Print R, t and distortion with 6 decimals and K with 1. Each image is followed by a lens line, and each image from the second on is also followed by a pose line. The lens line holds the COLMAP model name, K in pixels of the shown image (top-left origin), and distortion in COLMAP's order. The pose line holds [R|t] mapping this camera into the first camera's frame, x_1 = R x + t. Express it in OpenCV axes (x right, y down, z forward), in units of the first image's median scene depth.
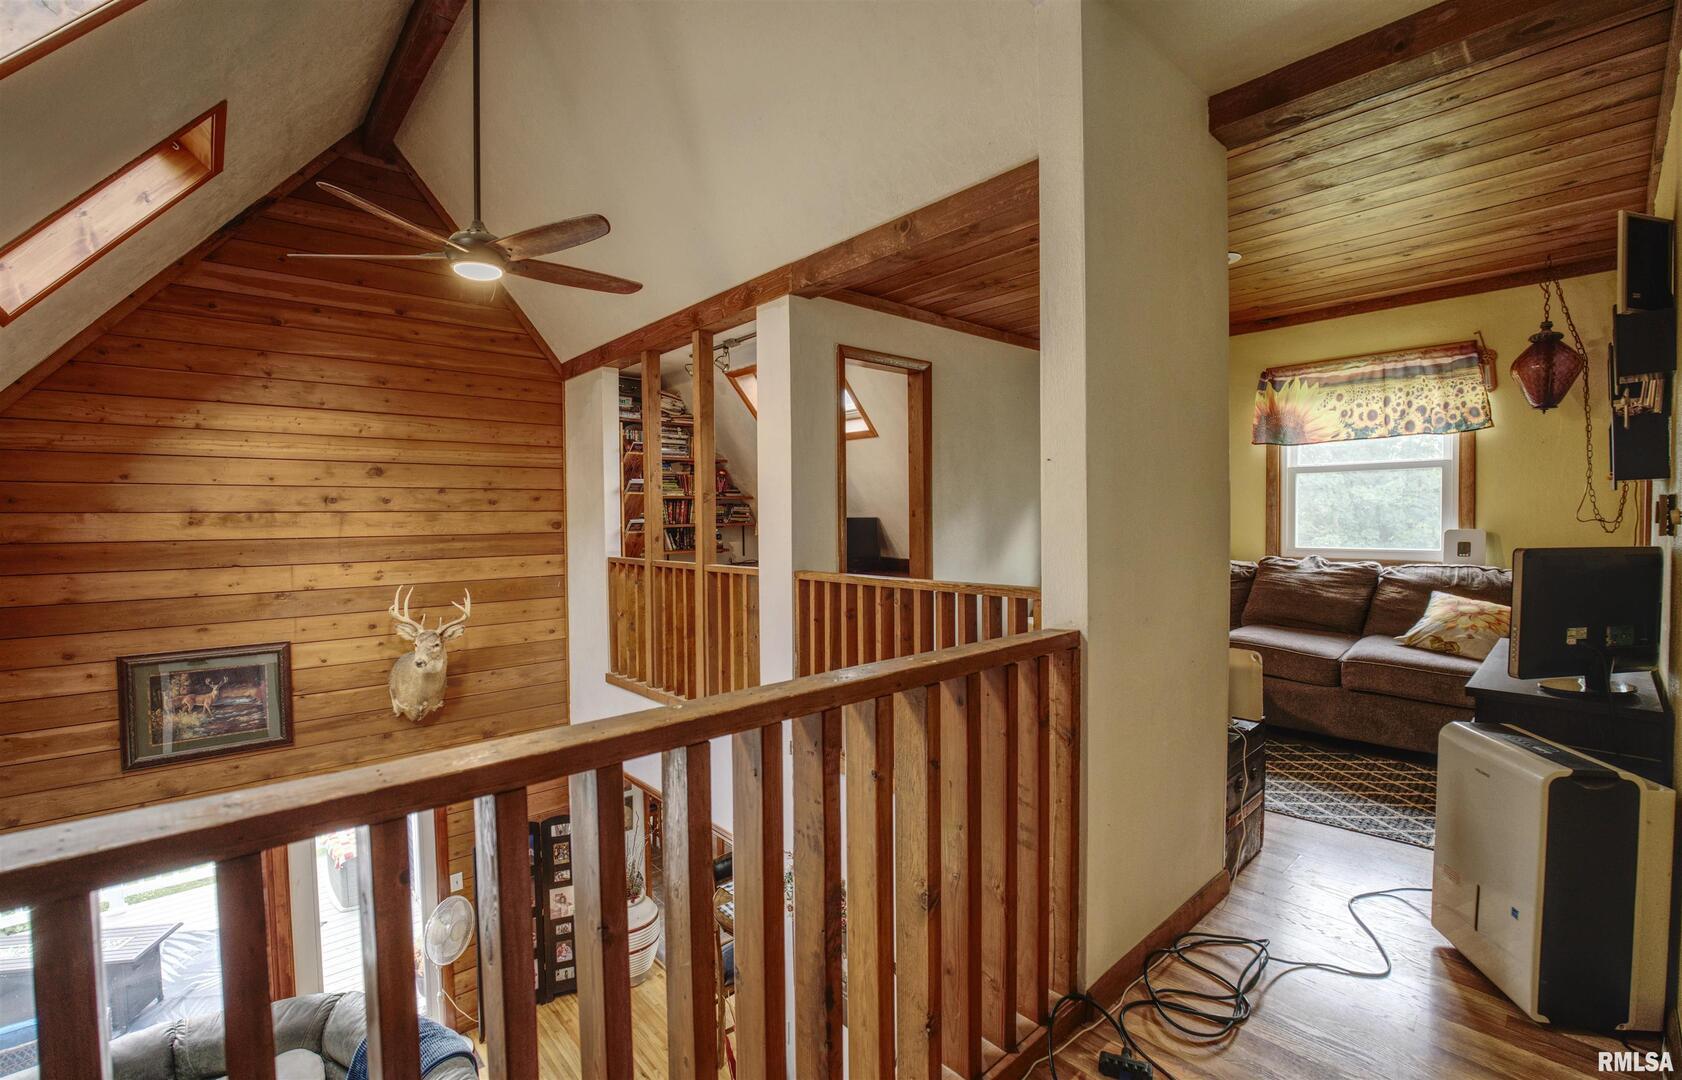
lens RADIAL K [[734.2, 0, 841.0], [0, 734.2, 540.0], [0, 0, 1]] dist [-0.031956, 0.000541]
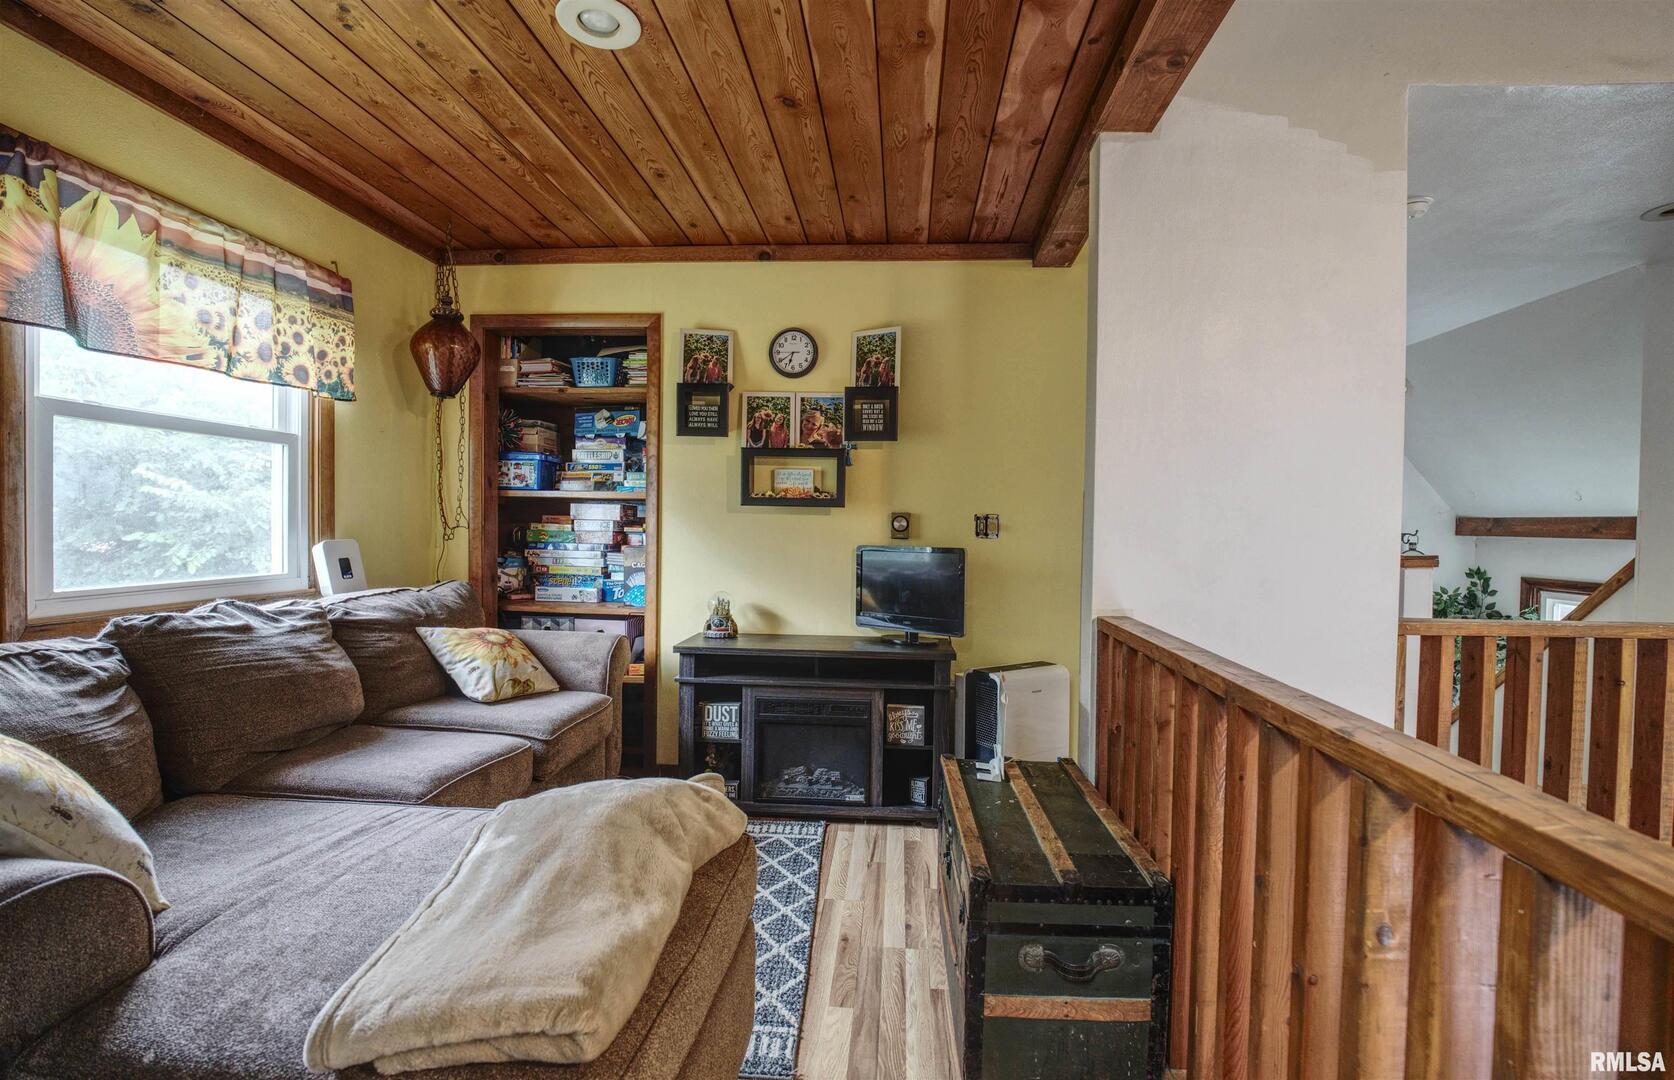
lens RADIAL K [[739.9, 0, 837.0], [0, 739.9, 540.0], [0, 0, 1]] dist [-0.022237, -0.000107]
pose [[-0.688944, -0.011608, 0.724721, 0.016167], [0.016390, 0.999367, 0.031587, -0.025273], [-0.724629, 0.033640, -0.688318, 0.971703]]
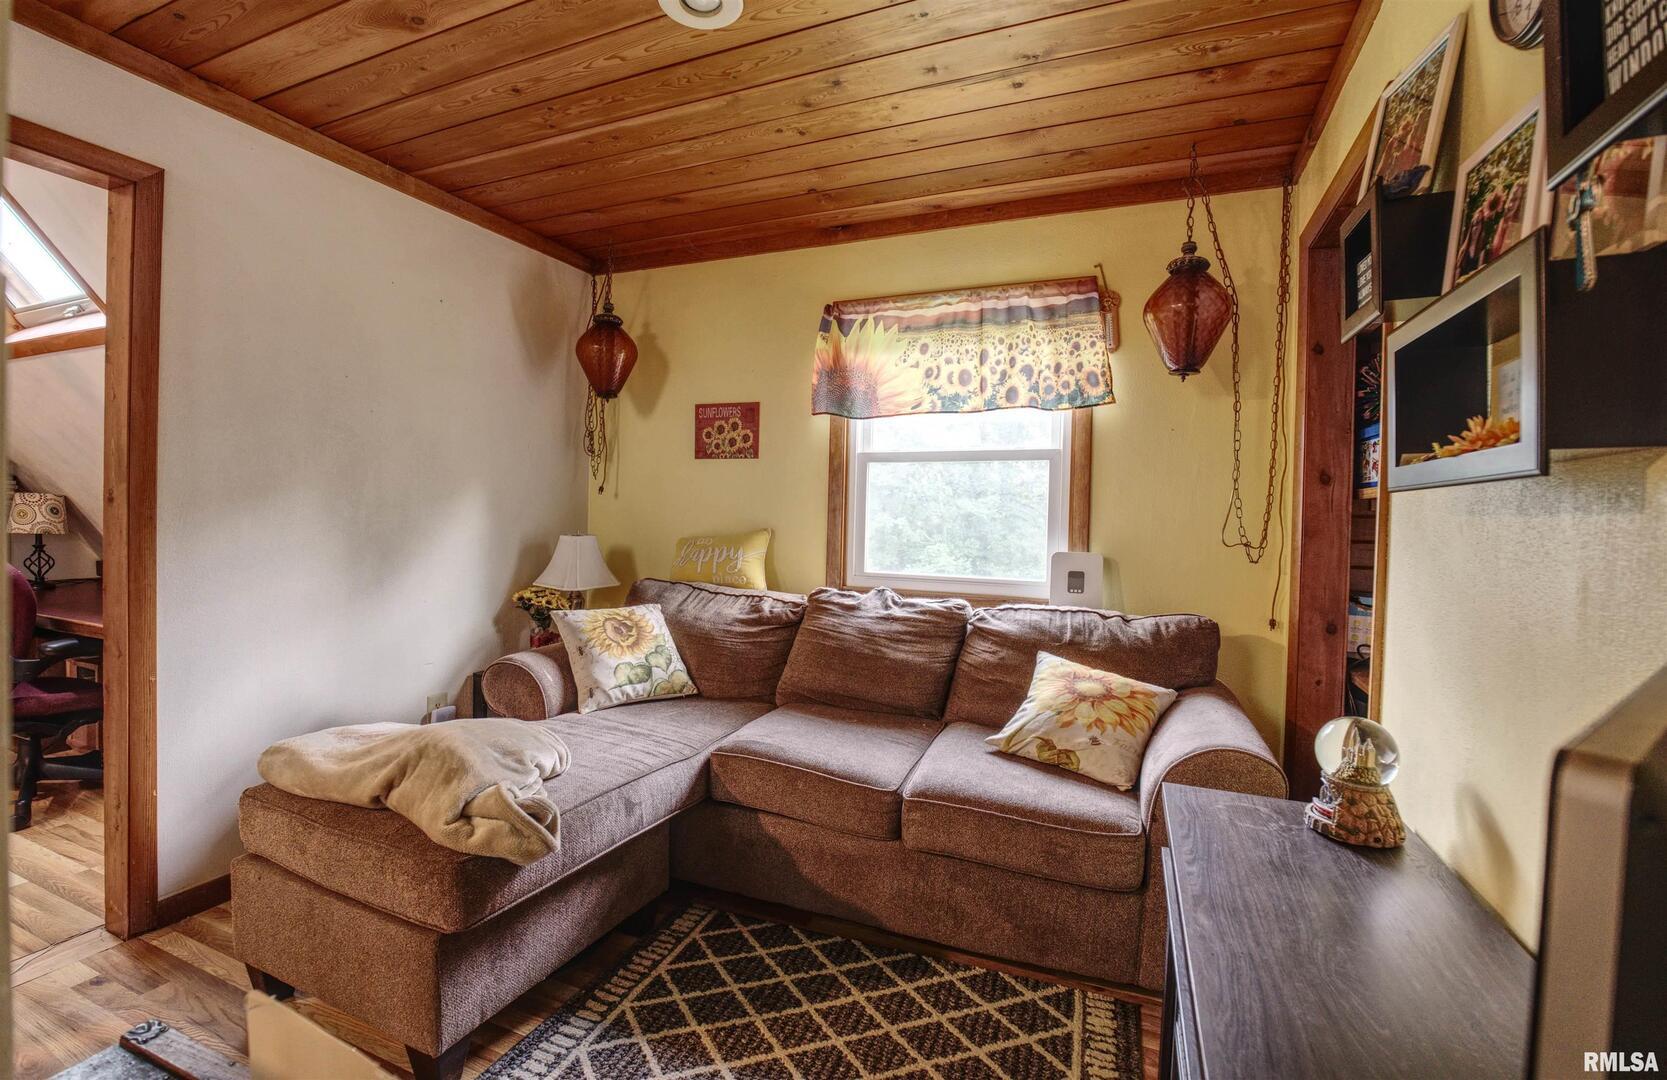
lens RADIAL K [[736.8, 0, 833.5], [0, 736.8, 540.0], [0, 0, 1]] dist [-0.022237, -0.000107]
pose [[0.901805, 0.021158, 0.431625, 0.309965], [-0.020730, 0.999769, -0.005696, -0.015253], [-0.431646, -0.003811, 0.902035, 0.403145]]
